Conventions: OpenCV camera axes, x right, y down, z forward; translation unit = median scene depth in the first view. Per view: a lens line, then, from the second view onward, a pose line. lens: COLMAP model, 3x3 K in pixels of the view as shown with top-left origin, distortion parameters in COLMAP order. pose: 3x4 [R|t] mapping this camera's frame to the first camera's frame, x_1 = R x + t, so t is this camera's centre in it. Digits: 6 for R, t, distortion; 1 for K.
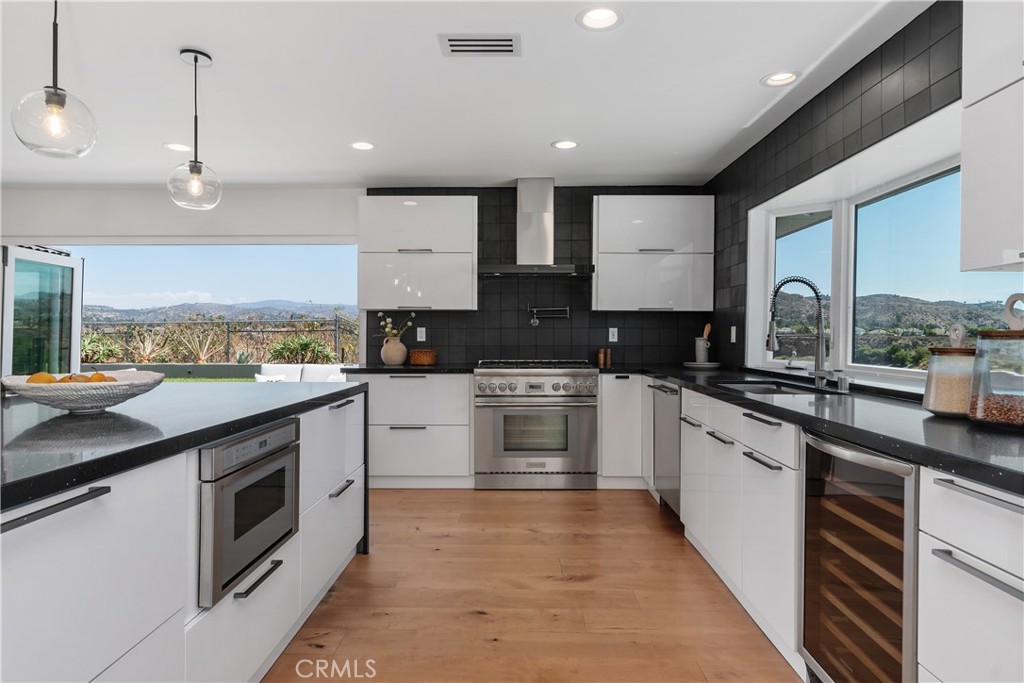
lens RADIAL K [[593.1, 0, 514.4], [0, 593.1, 332.7], [0, 0, 1]] dist [0.020589, -0.000152]
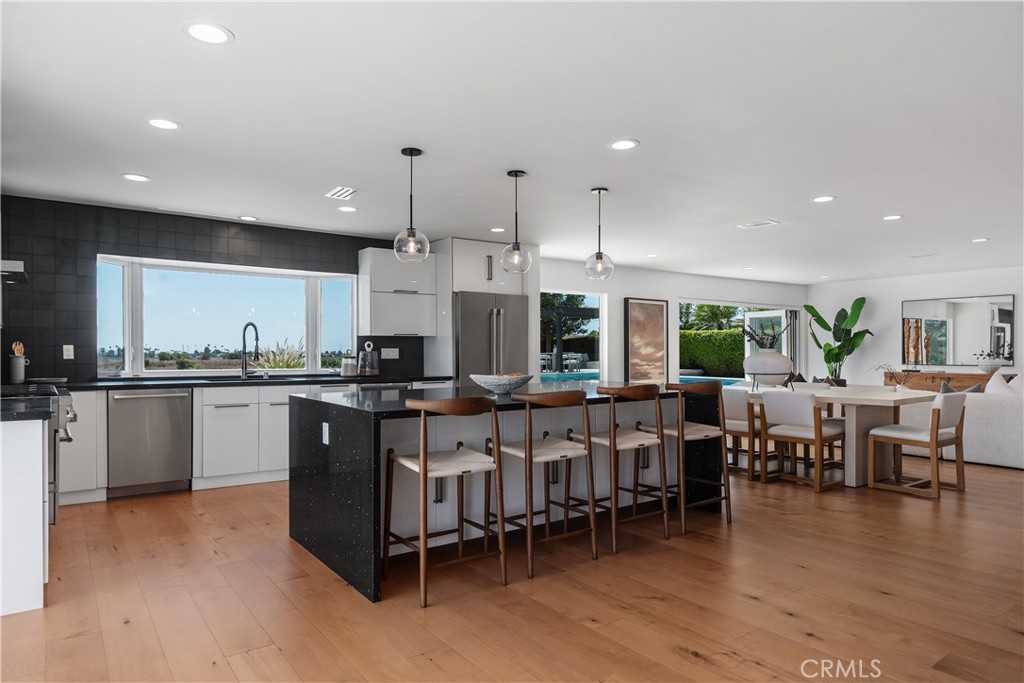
lens RADIAL K [[638.7, 0, 502.7], [0, 638.7, 357.7], [0, 0, 1]] dist [0.006916, -0.000618]
pose [[-0.598232, -0.013859, 0.801203, -0.989907], [-0.007548, 0.999904, 0.011660, -0.006437], [-0.801287, 0.000928, -0.598279, 0.937277]]
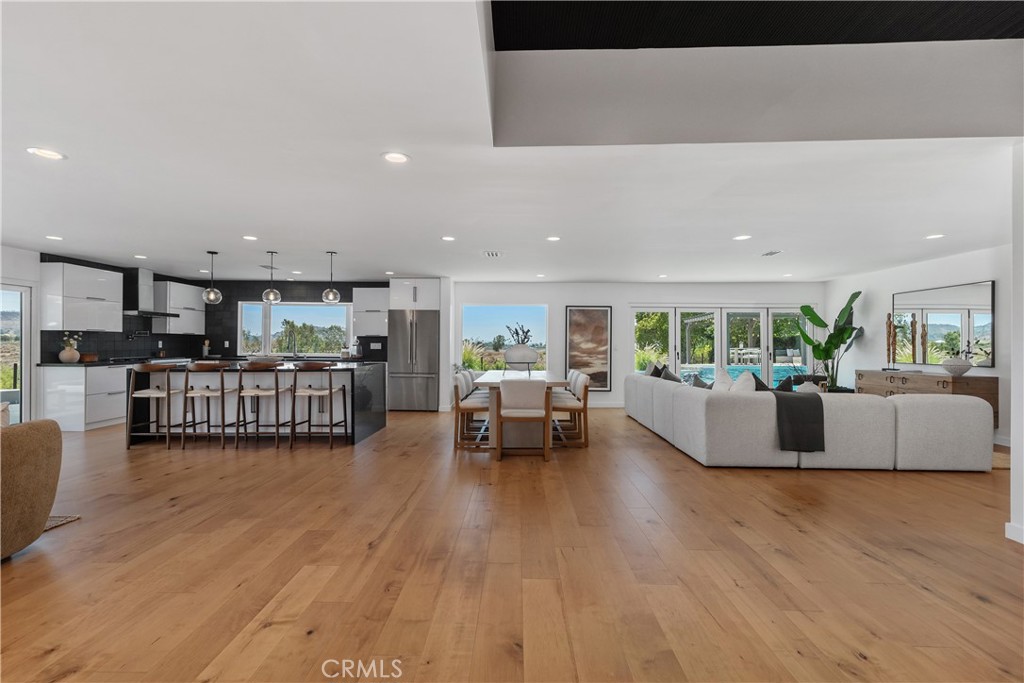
lens RADIAL K [[466.2, 0, 509.3], [0, 466.2, 343.5], [0, 0, 1]] dist [0.009739, -0.000607]
pose [[0.008717, -0.003250, 0.999957, -1.538909], [-0.011029, 0.999934, 0.003346, -0.019407], [-0.999901, -0.011058, 0.008681, -0.270449]]
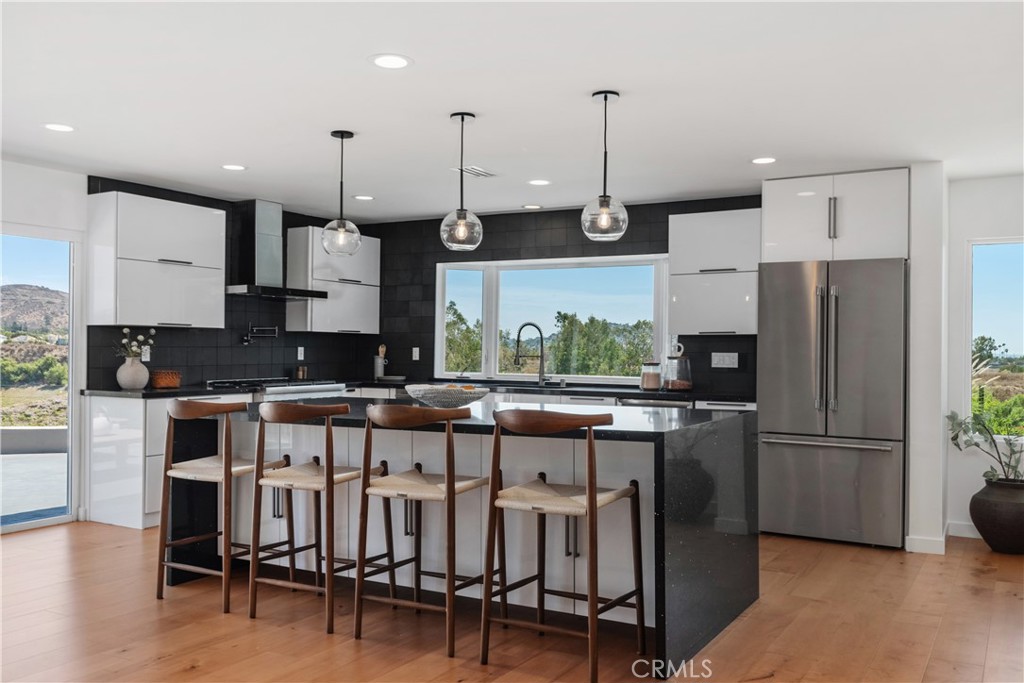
lens RADIAL K [[884.1, 0, 511.7], [0, 884.1, 347.0], [0, 0, 1]] dist [0.019352, -0.014395]
pose [[0.493016, 0.004411, 0.870009, -1.055357], [-0.011763, 0.999930, 0.001597, -0.015706], [-0.869941, -0.011021, 0.493033, -0.115426]]
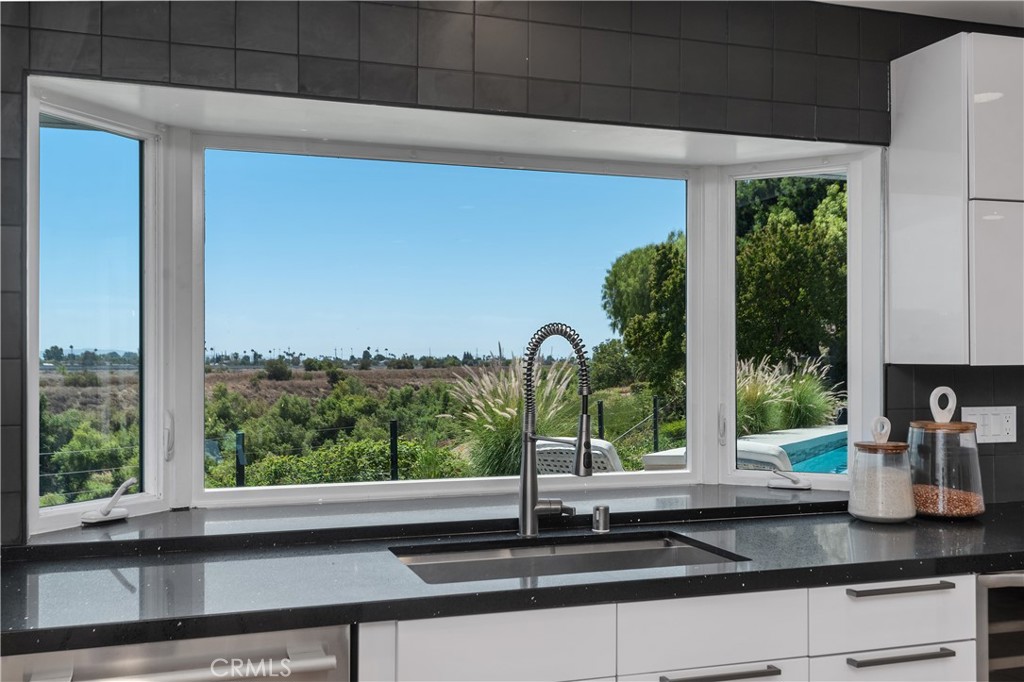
lens RADIAL K [[990.5, 0, 496.4], [0, 990.5, 354.0], [0, 0, 1]] dist [0.023149, 0.000000]
pose [[-0.332549, -0.002820, 0.943082, -0.180561], [-0.003161, 0.999993, 0.001875, -0.042308], [-0.943081, -0.002358, -0.332556, 0.785187]]
